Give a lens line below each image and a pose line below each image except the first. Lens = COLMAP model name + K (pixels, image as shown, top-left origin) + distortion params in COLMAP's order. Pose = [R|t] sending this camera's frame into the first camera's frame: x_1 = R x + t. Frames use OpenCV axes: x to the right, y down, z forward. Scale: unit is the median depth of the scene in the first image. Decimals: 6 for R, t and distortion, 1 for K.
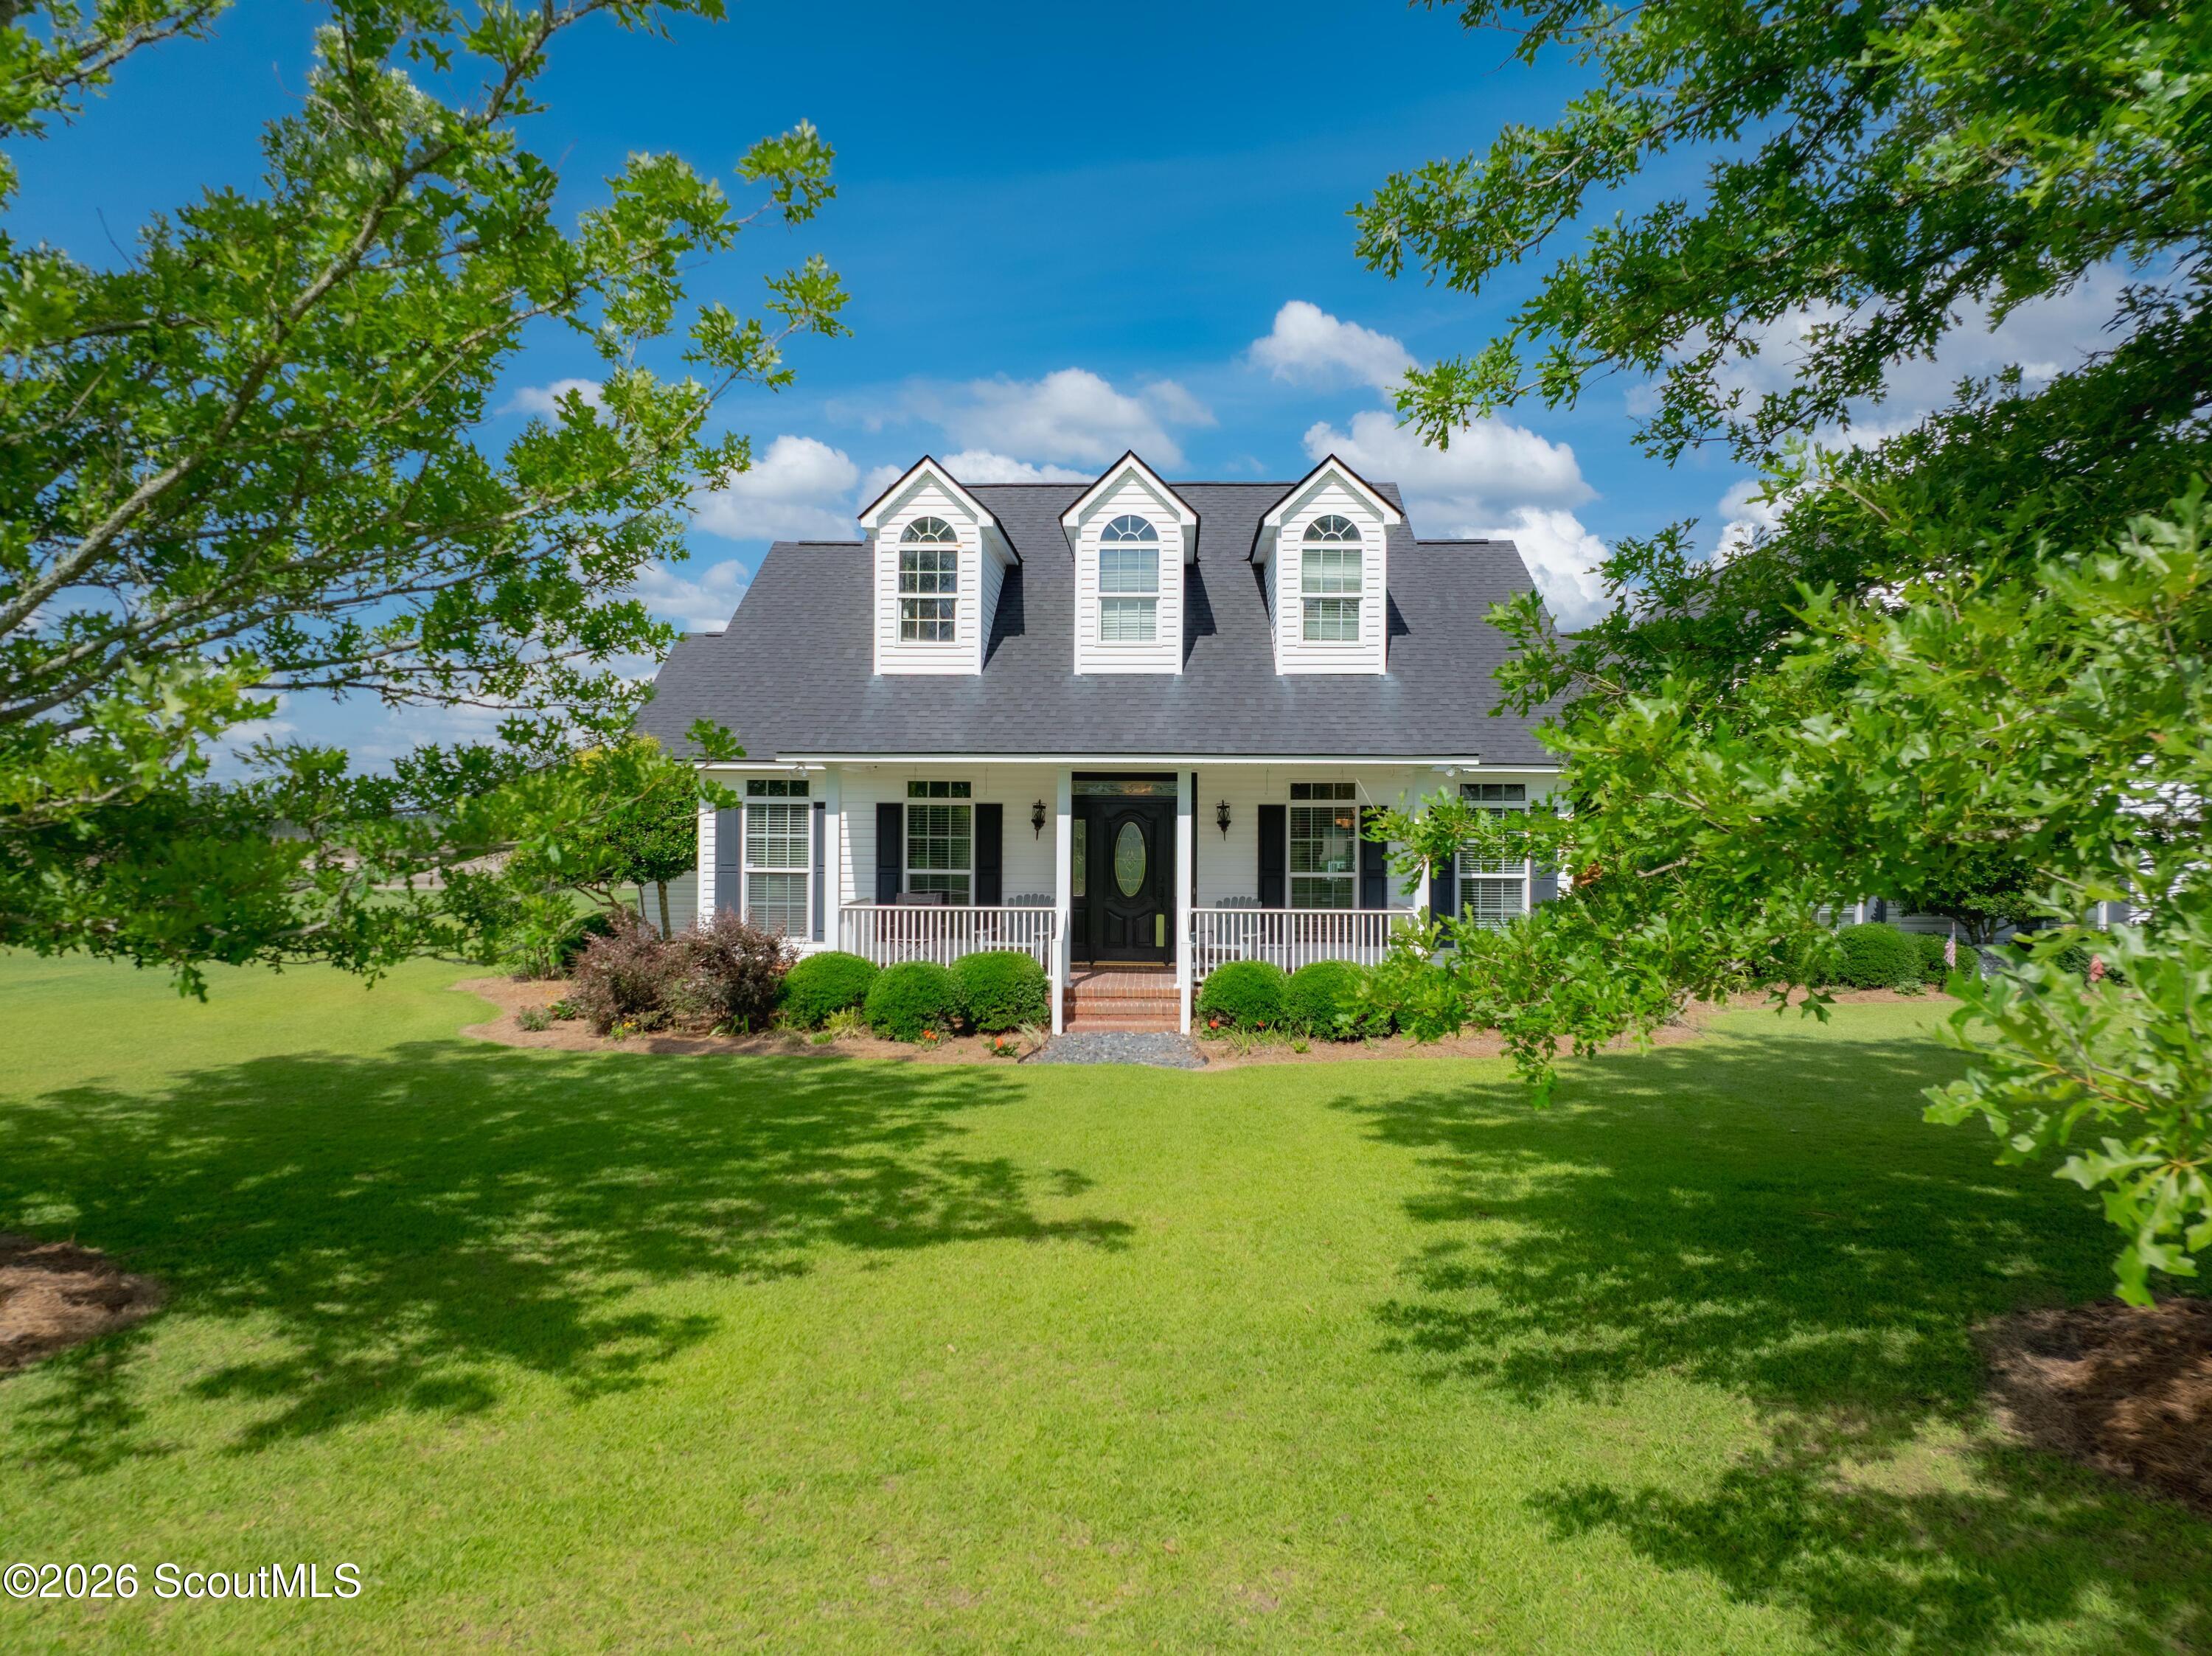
lens RADIAL K [[1542.1, 0, 1106.0], [0, 1542.1, 828.0], [0, 0, 1]] dist [-0.040072, 0.003154]
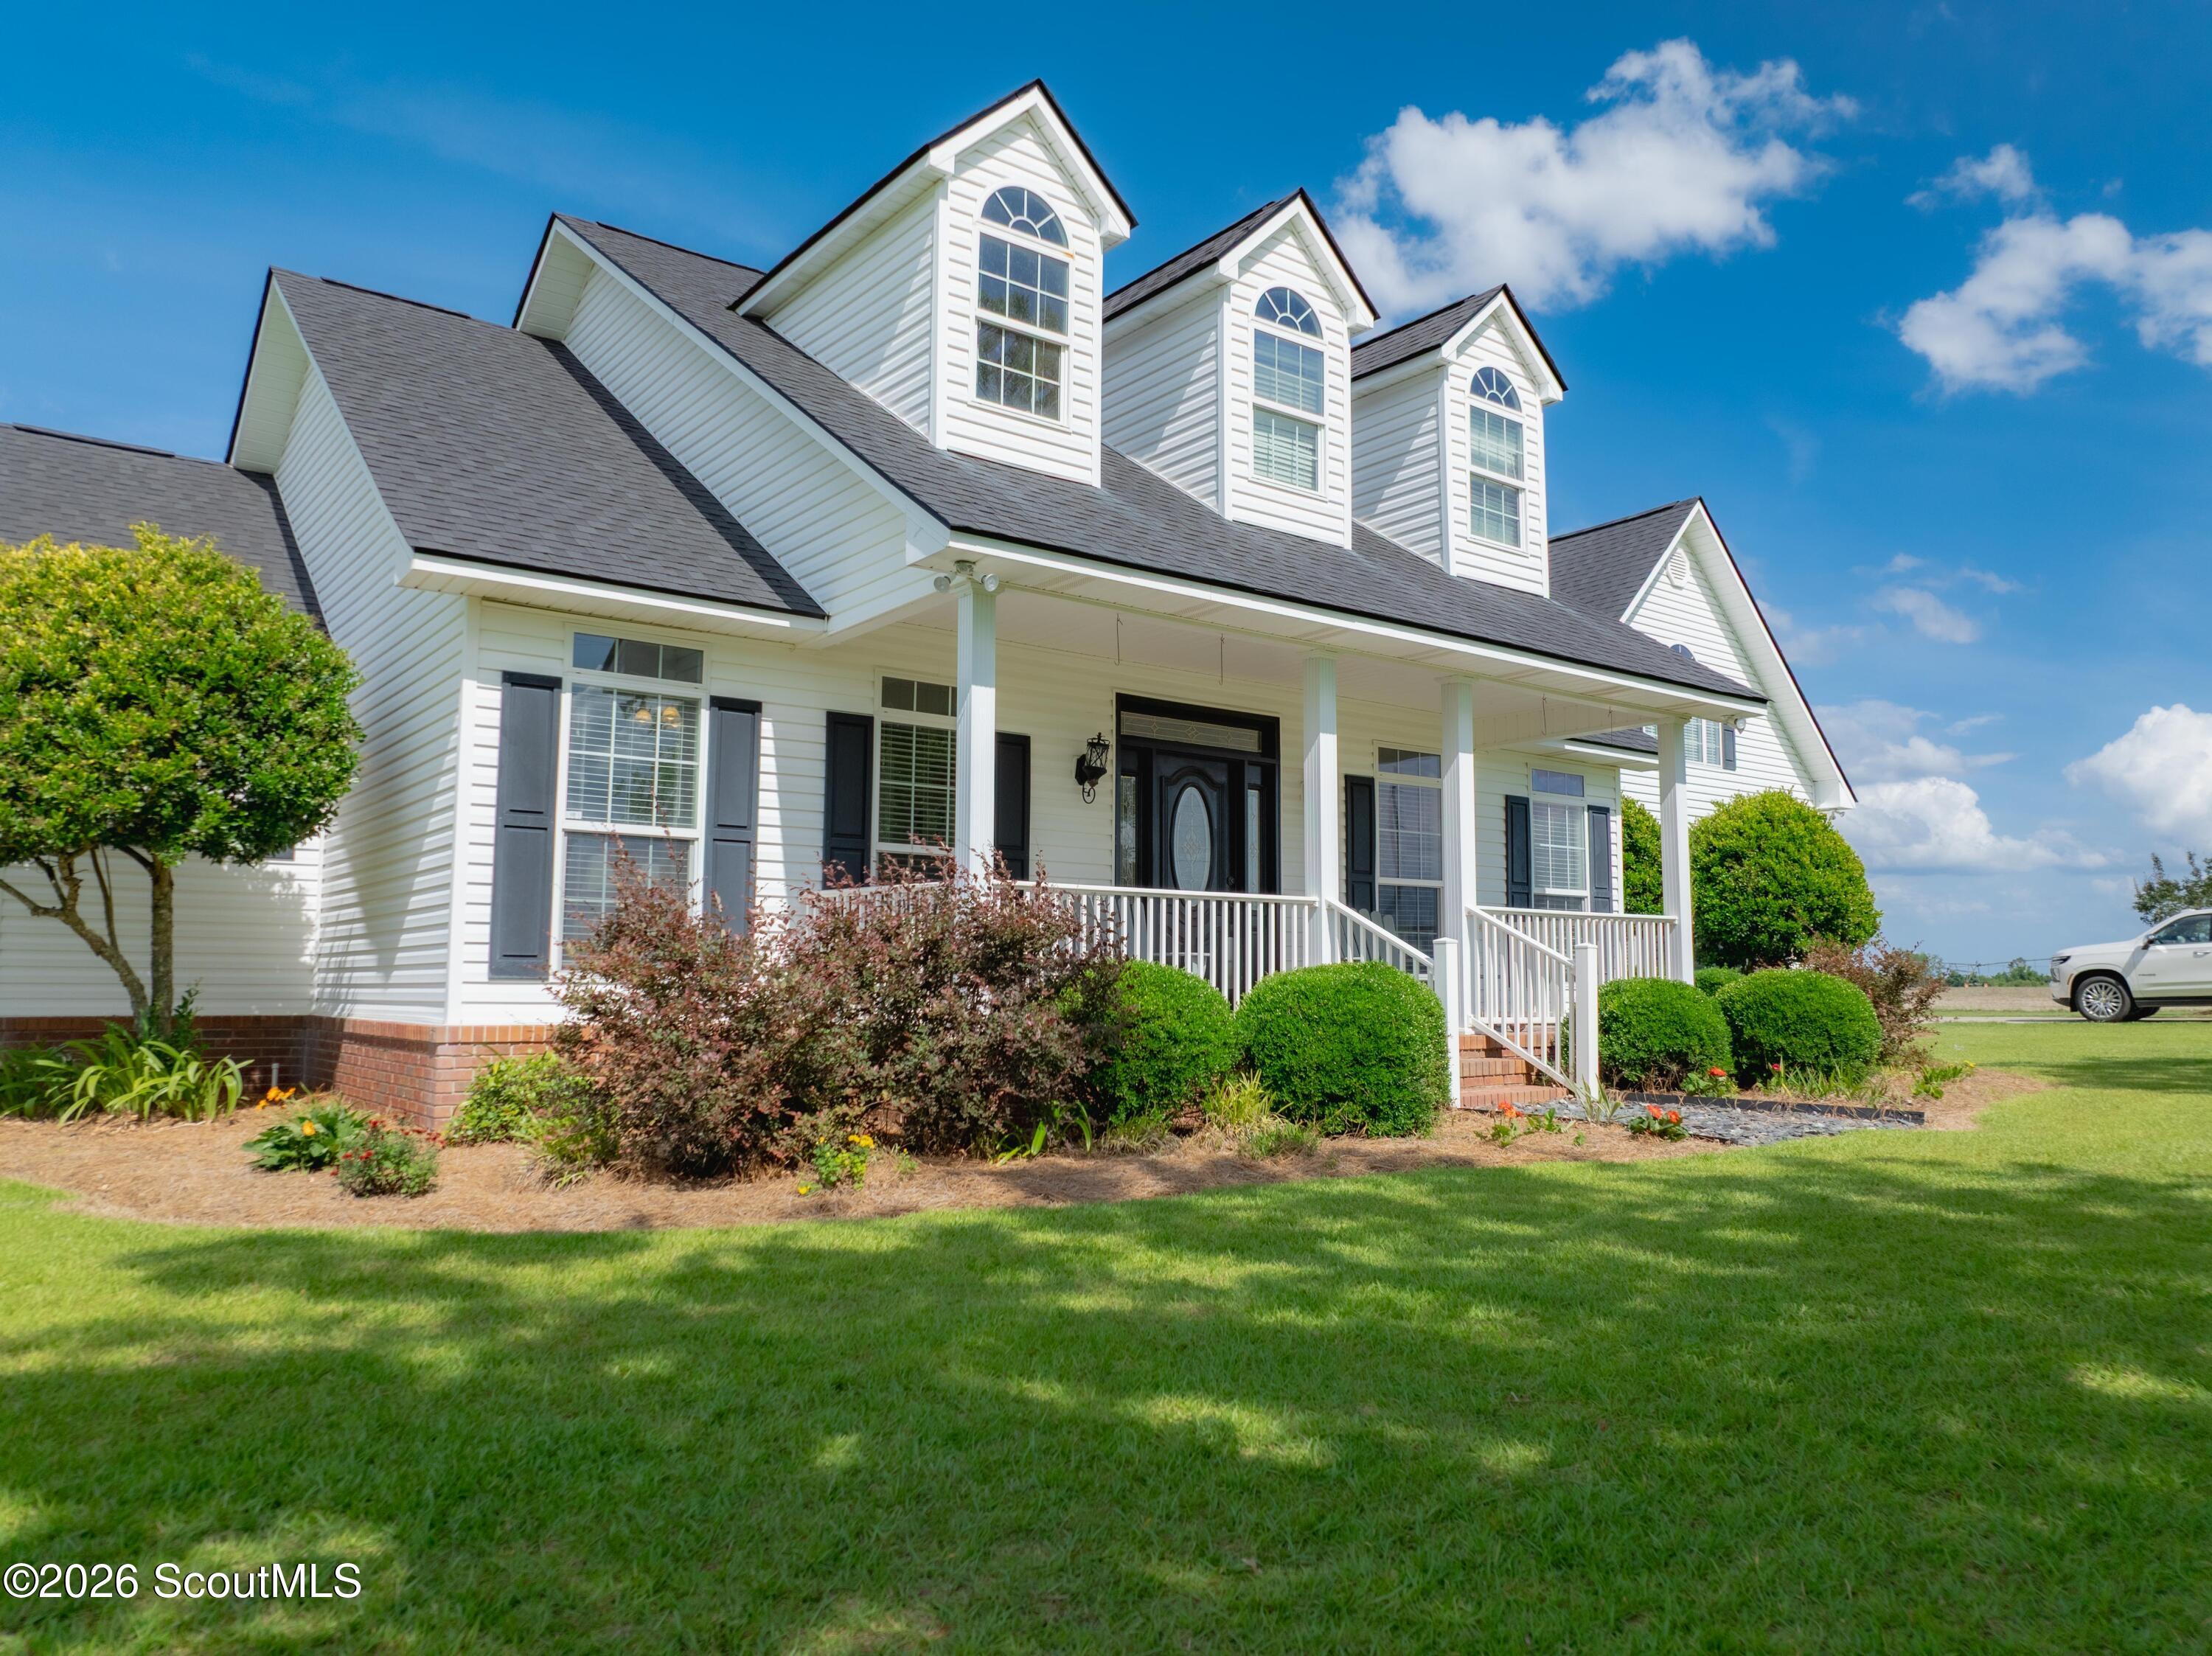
lens RADIAL K [[1542.1, 0, 1106.0], [0, 1542.1, 828.0], [0, 0, 1]] dist [-0.040072, 0.003154]
pose [[0.763458, 0.062021, 0.642873, -0.429034], [0.001324, 0.995226, -0.097587, 0.077197], [-0.645856, 0.075355, 0.759731, 0.582674]]
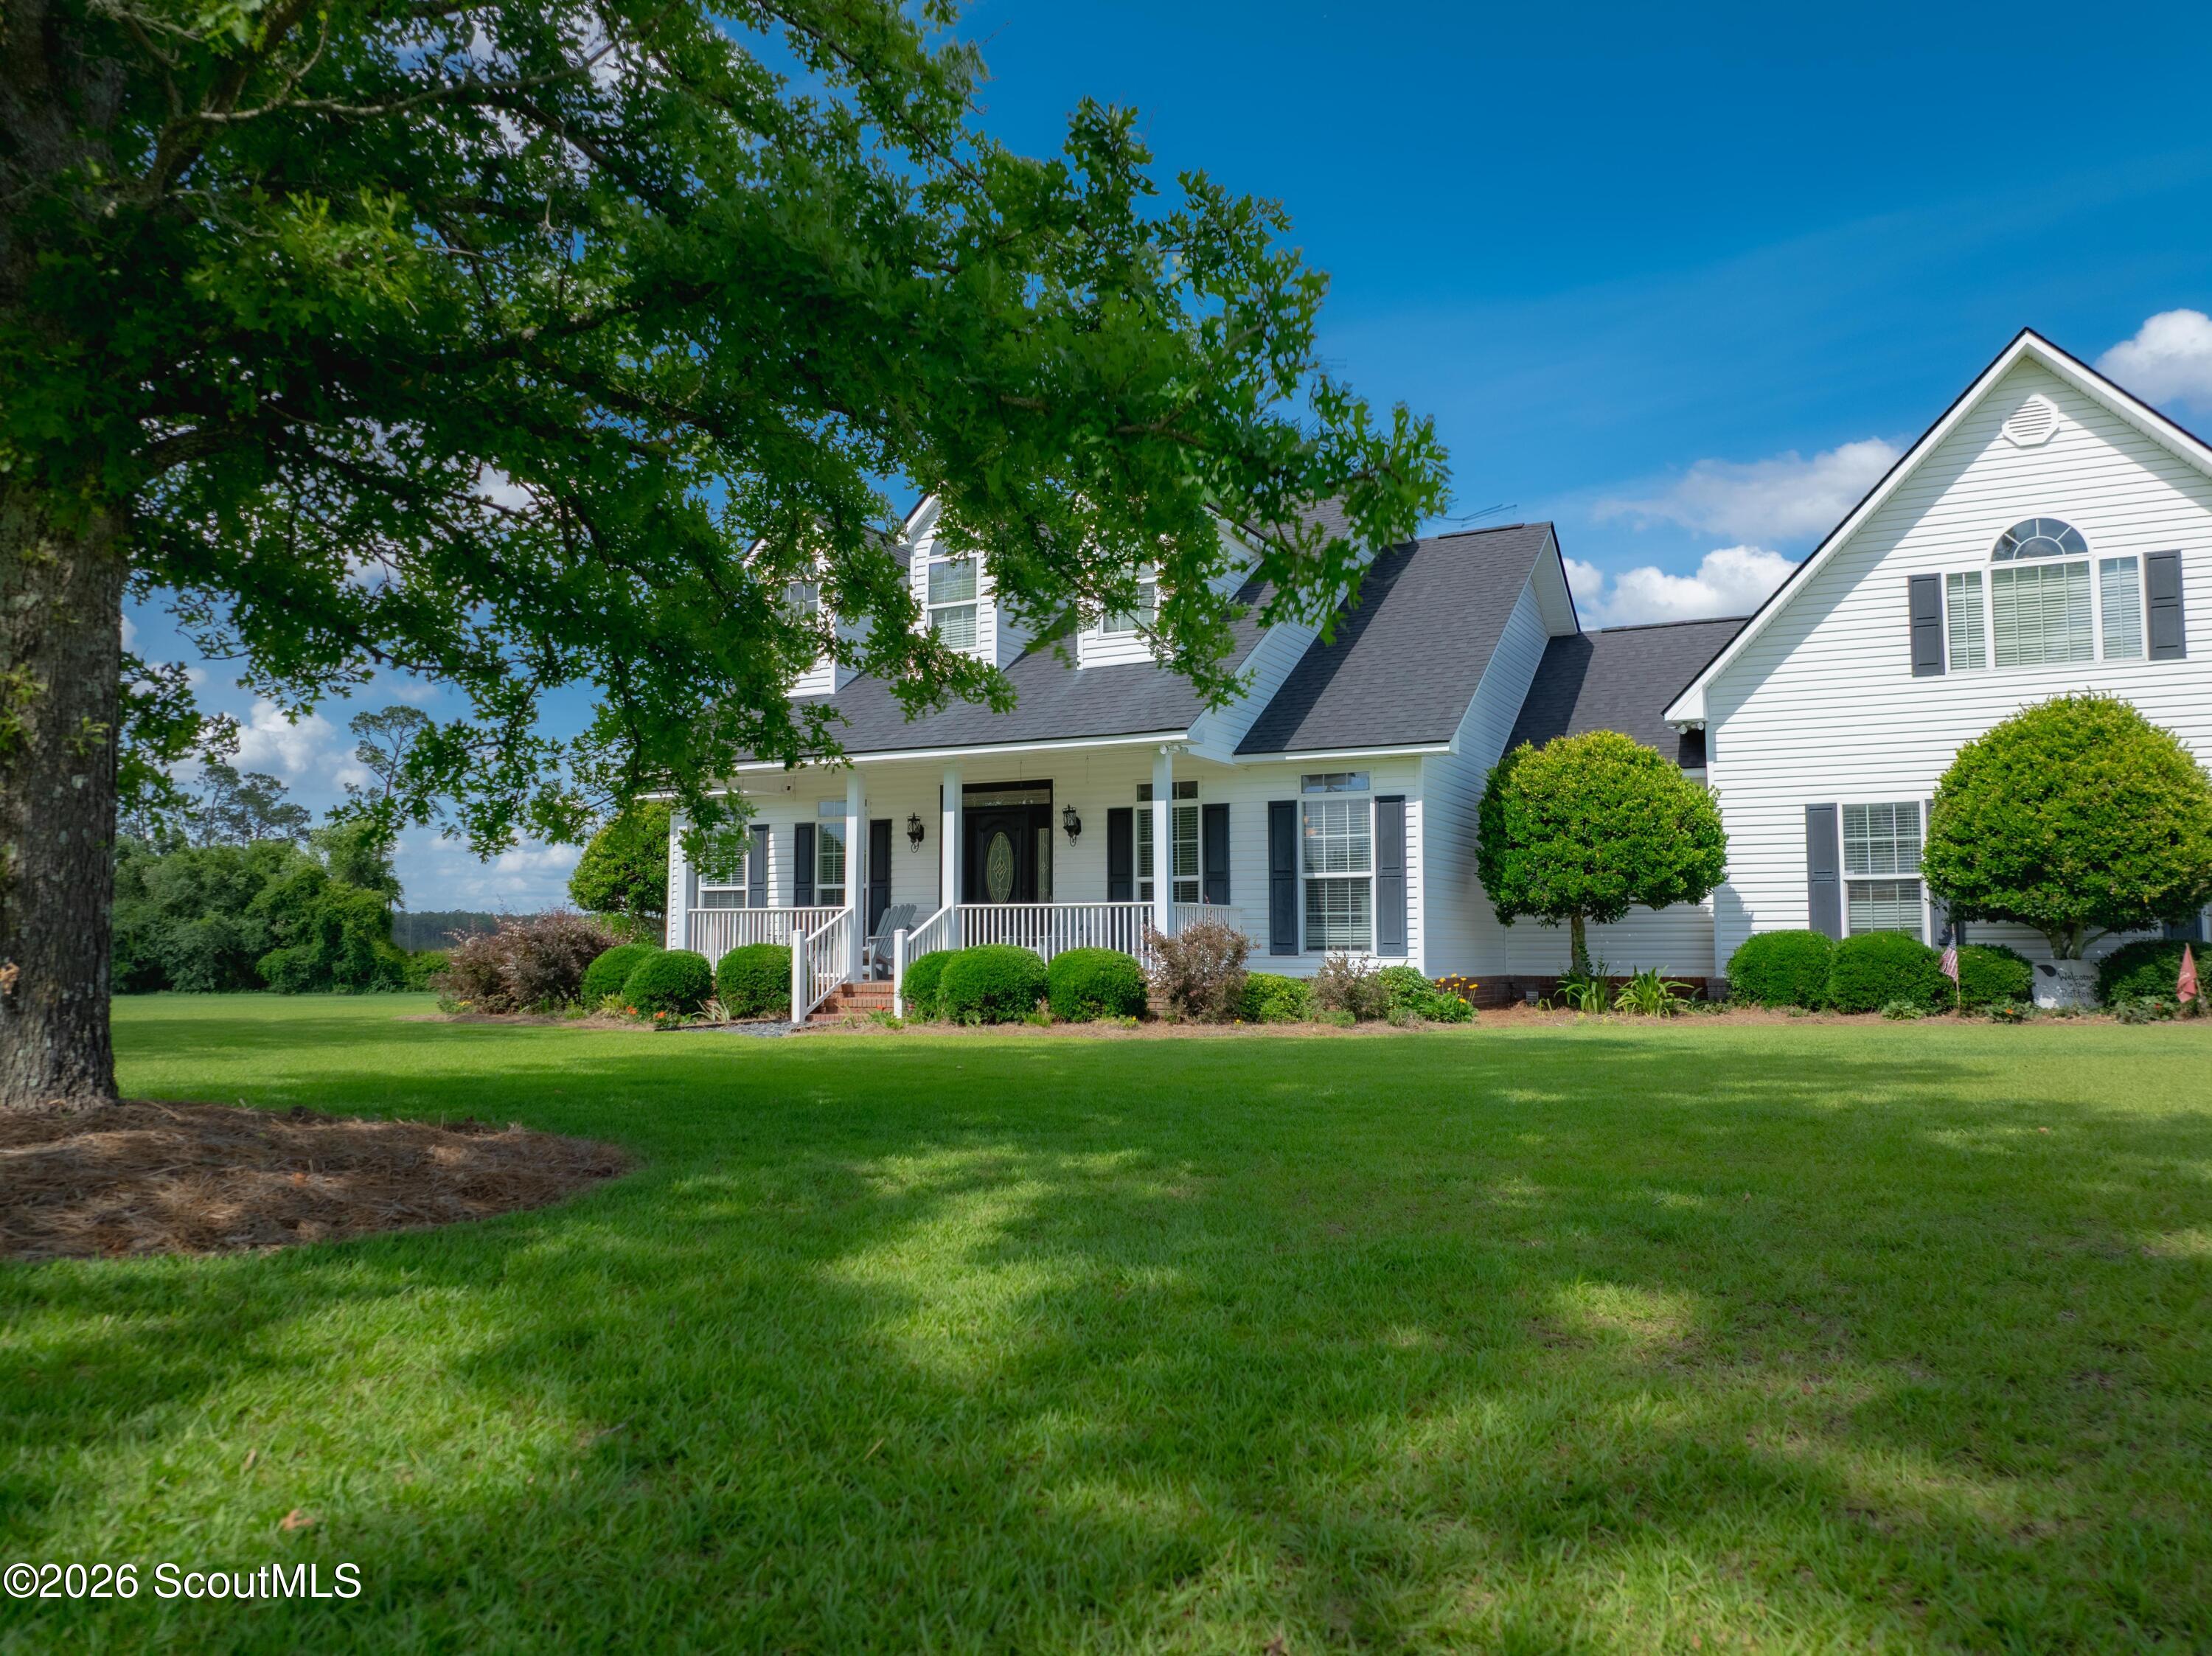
lens RADIAL K [[1542.1, 0, 1106.0], [0, 1542.1, 828.0], [0, 0, 1]] dist [-0.040072, 0.003154]
pose [[0.901851, -0.038874, -0.430296, 0.537260], [0.004612, 0.996753, -0.080383, 0.078317], [0.432023, 0.070509, 0.899102, 0.134057]]
